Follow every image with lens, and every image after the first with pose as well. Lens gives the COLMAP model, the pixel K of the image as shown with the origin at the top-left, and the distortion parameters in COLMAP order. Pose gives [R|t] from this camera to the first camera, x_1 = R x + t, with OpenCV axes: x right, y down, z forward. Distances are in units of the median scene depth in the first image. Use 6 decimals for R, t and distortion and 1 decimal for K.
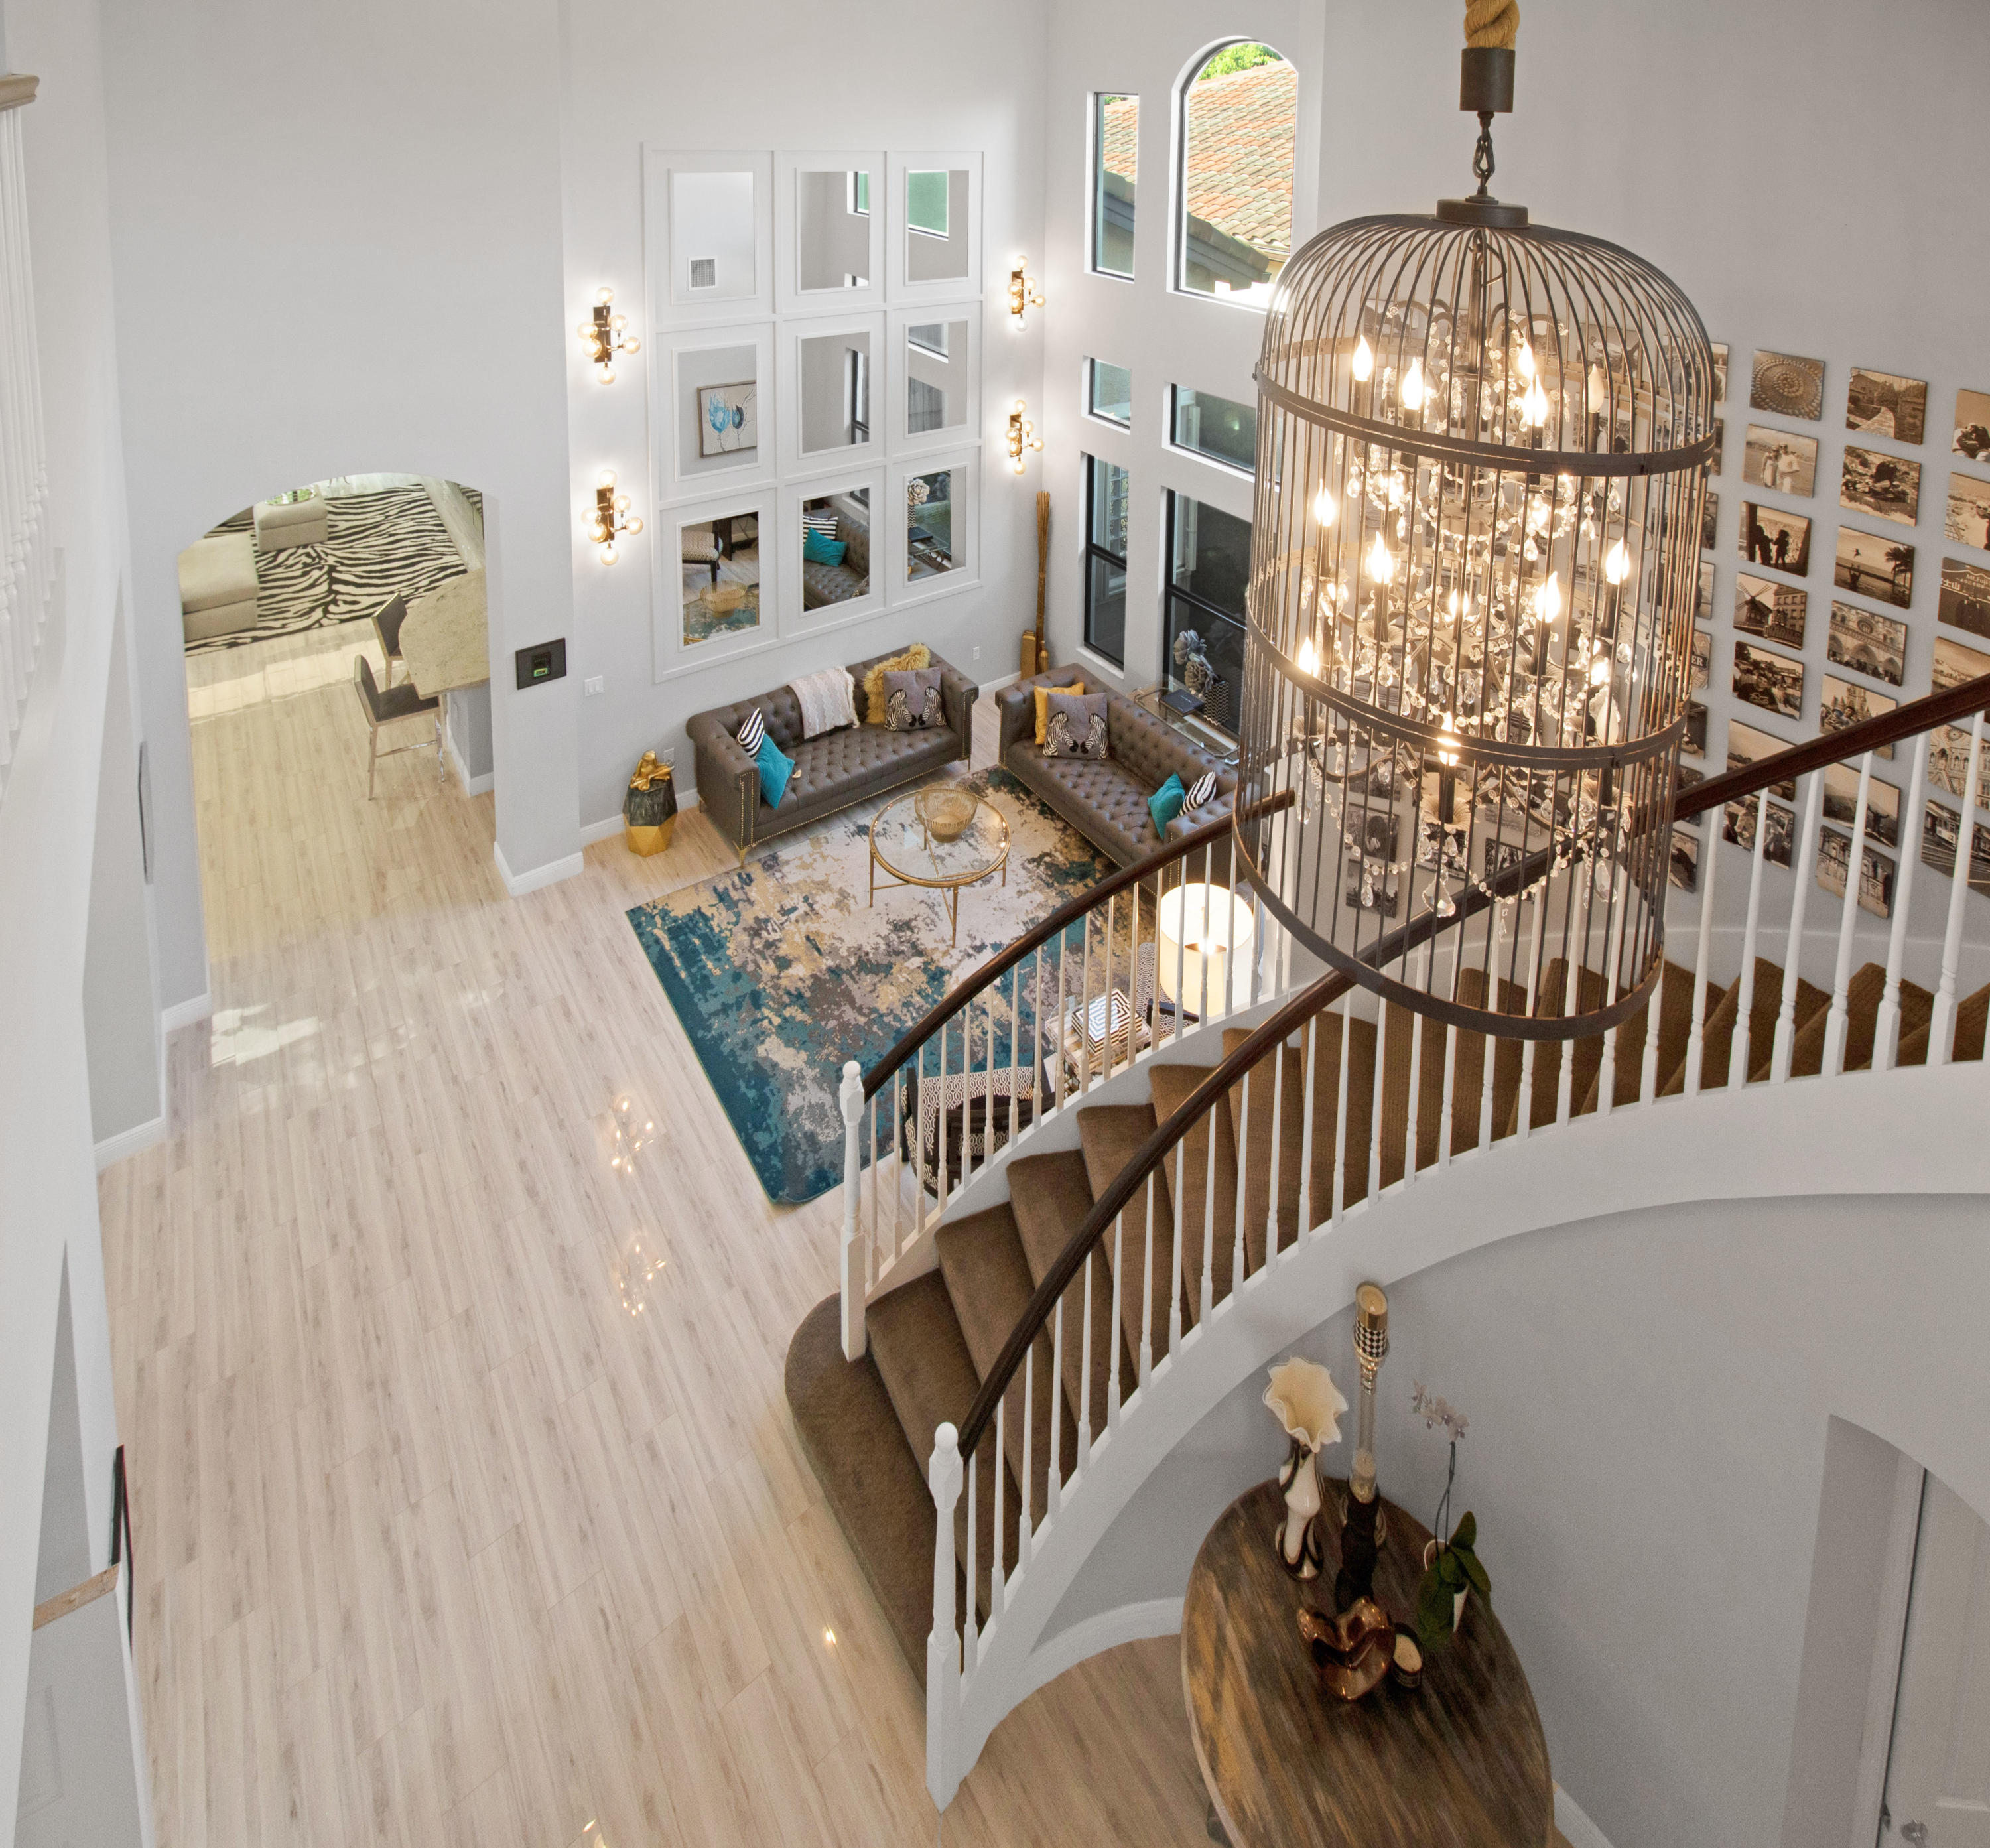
lens RADIAL K [[2737.9, 0, 995.0], [0, 2737.9, 924.0], [0, 0, 1]] dist [-0.011227, -0.085092]
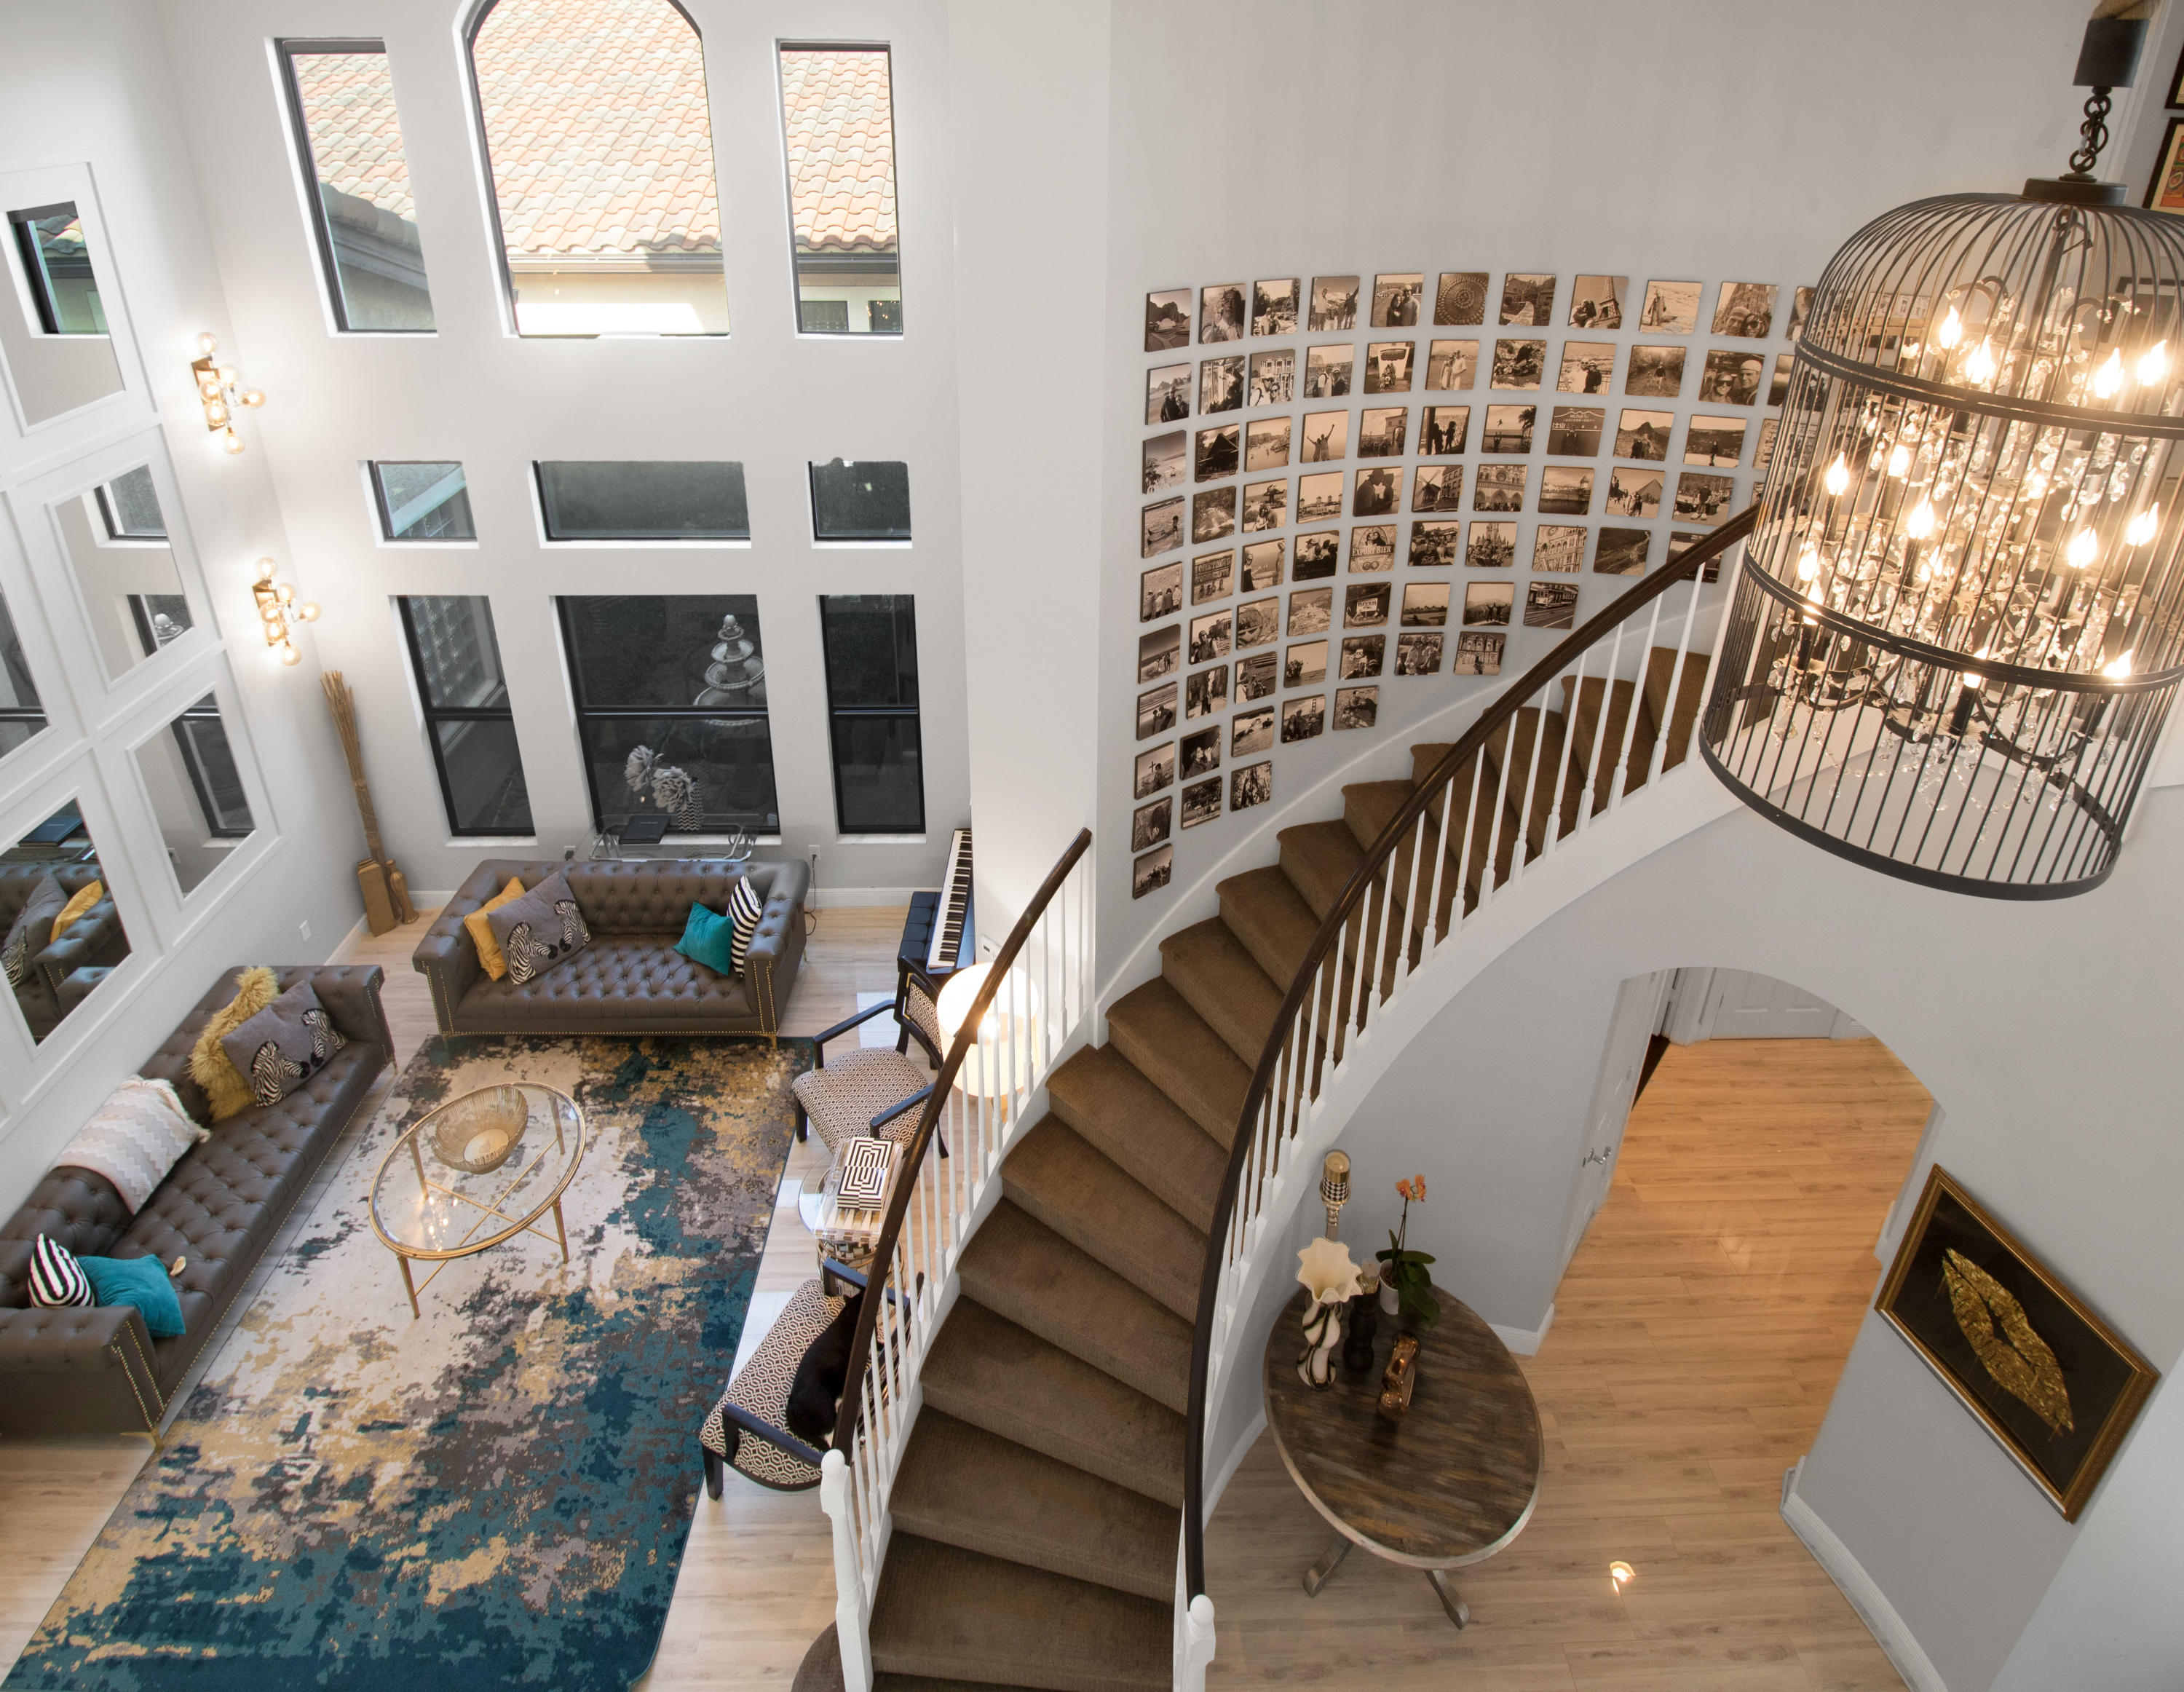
lens RADIAL K [[1443.5, 0, 1089.9], [0, 1443.5, 777.8], [0, 0, 1]] dist [0.021782, -0.036574]
pose [[0.186635, -0.478929, 0.857785, -0.356653], [0.273292, 0.863973, 0.422922, -0.315925], [-0.943652, 0.155494, 0.292135, 0.971206]]
